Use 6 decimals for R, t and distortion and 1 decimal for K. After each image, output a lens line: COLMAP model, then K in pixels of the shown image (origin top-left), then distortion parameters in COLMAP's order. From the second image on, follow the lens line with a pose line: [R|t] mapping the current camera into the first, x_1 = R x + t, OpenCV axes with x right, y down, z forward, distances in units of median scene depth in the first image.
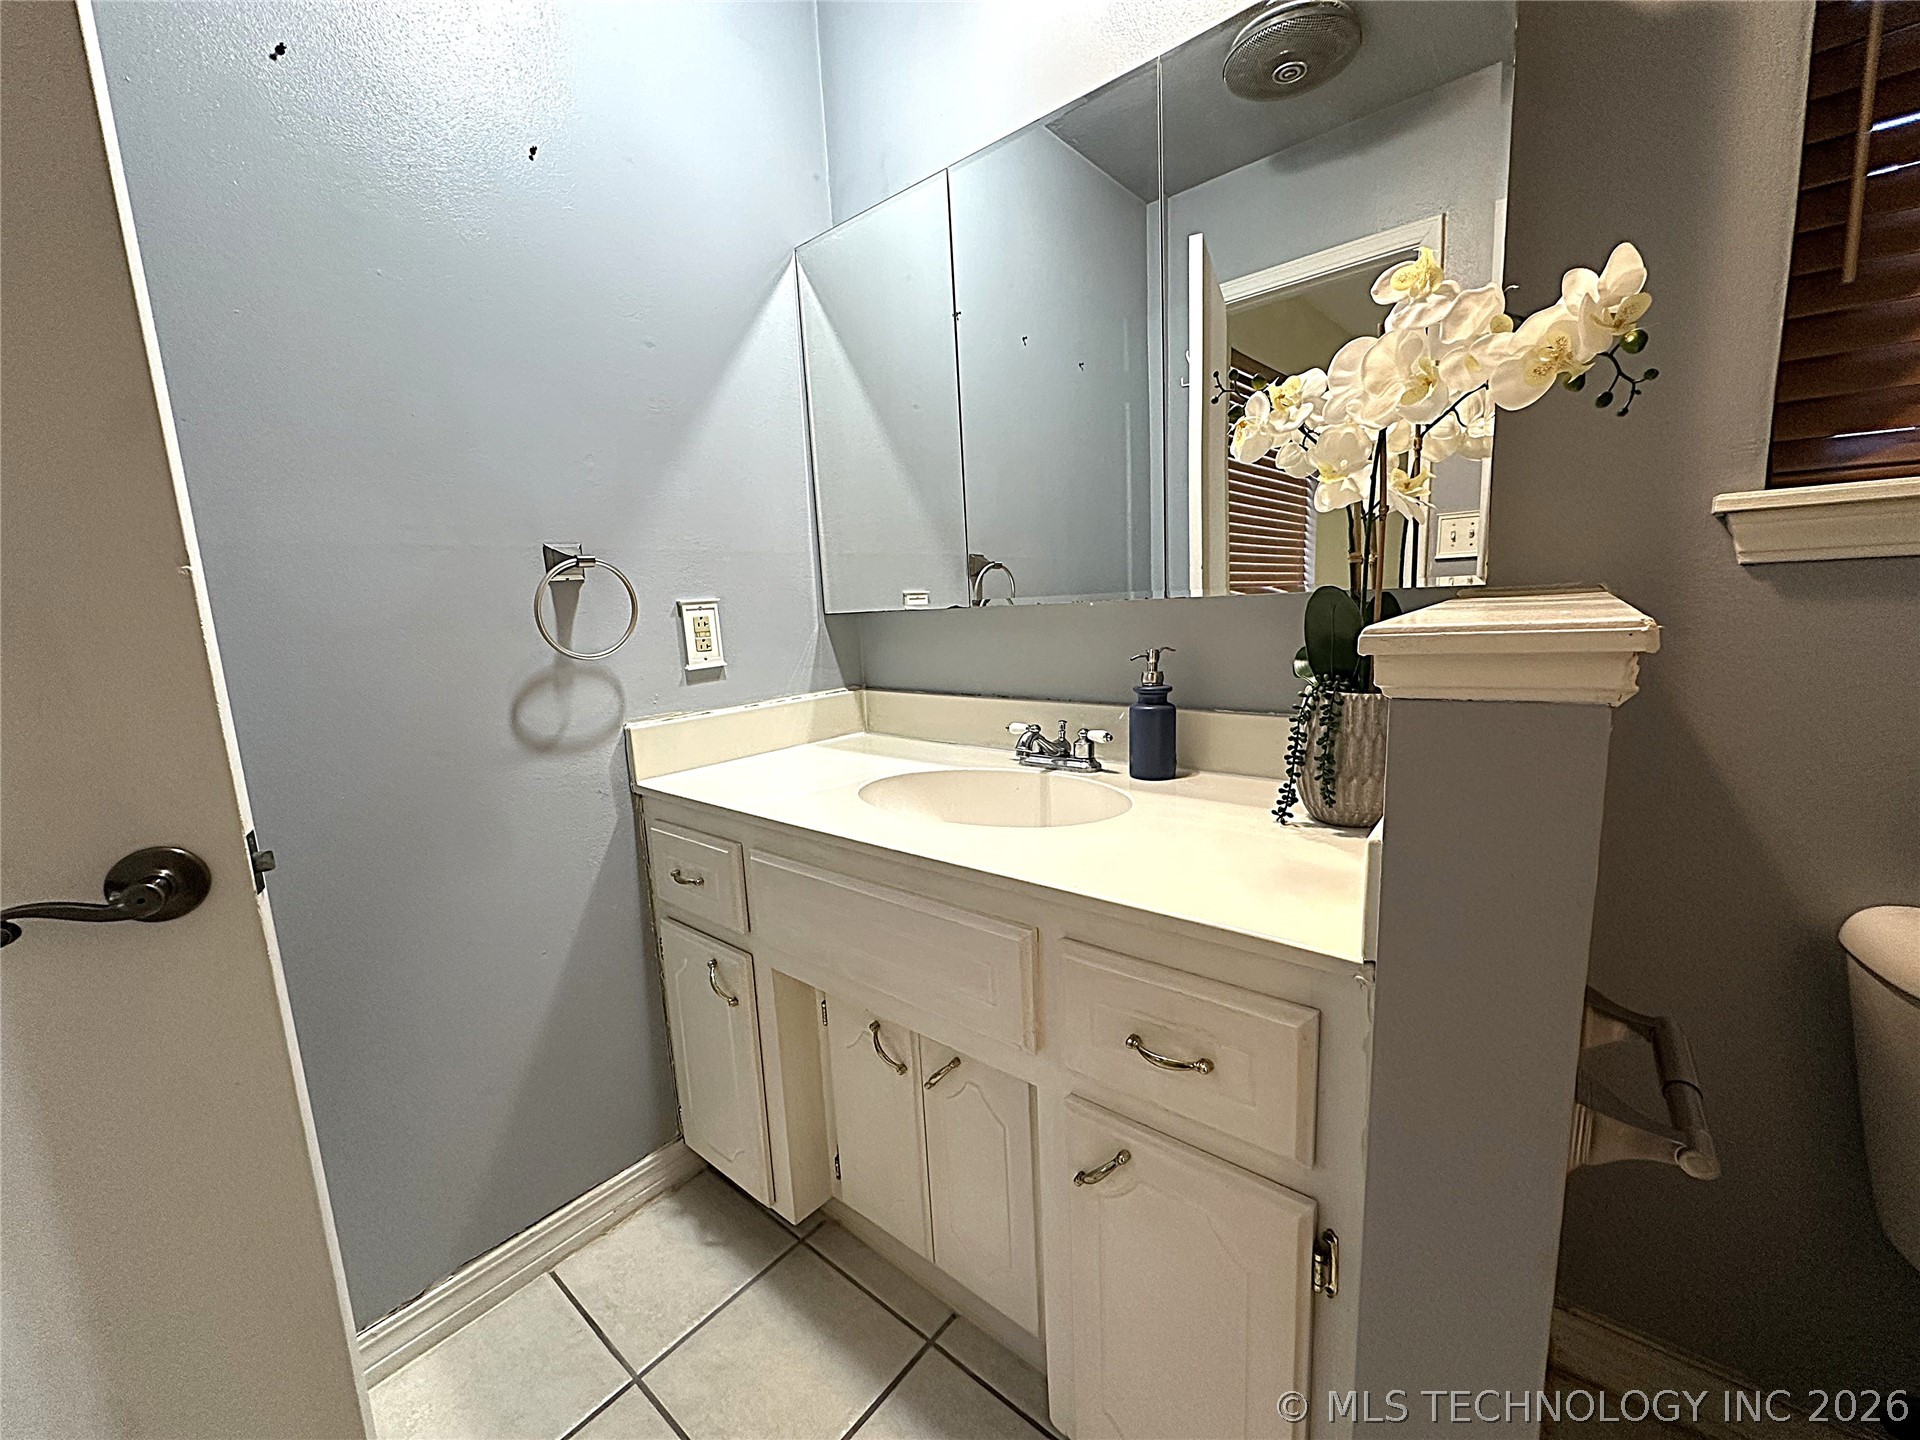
lens RADIAL K [[765.4, 0, 960.1], [0, 765.4, 721.6], [0, 0, 1]] dist [-0.002979, 0.000386]
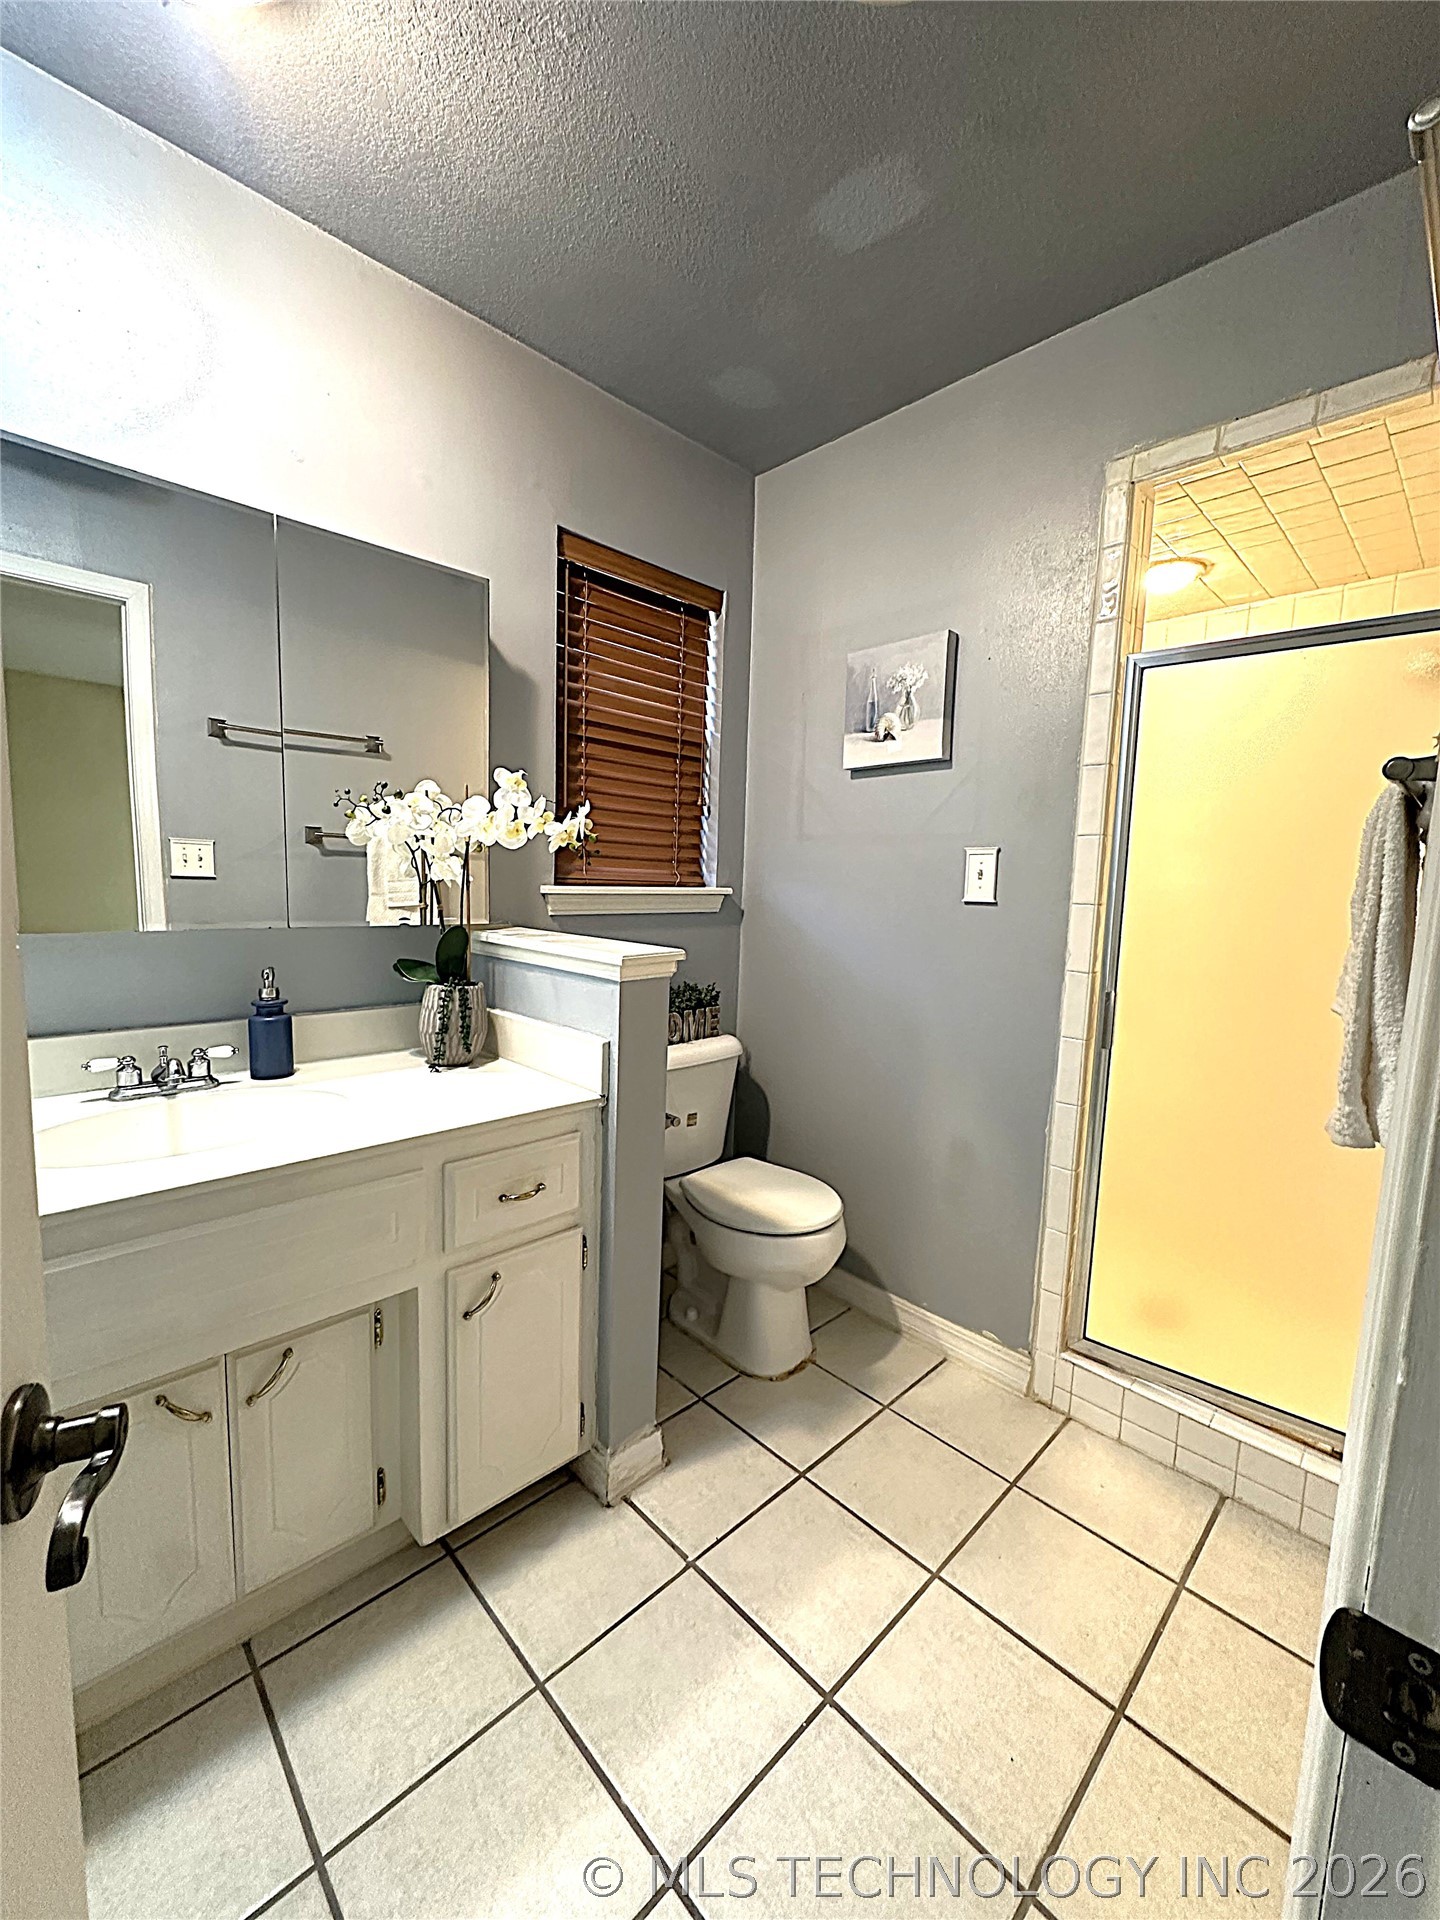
lens RADIAL K [[765.4, 0, 720.0], [0, 765.4, 960.0], [0, 0, 1]] dist [-0.002979, 0.000386]
pose [[0.103819, -0.049162, 0.993380, -0.842572], [0.119009, 0.992216, 0.036667, -0.068169], [-0.987450, 0.114415, 0.108862, 0.169954]]
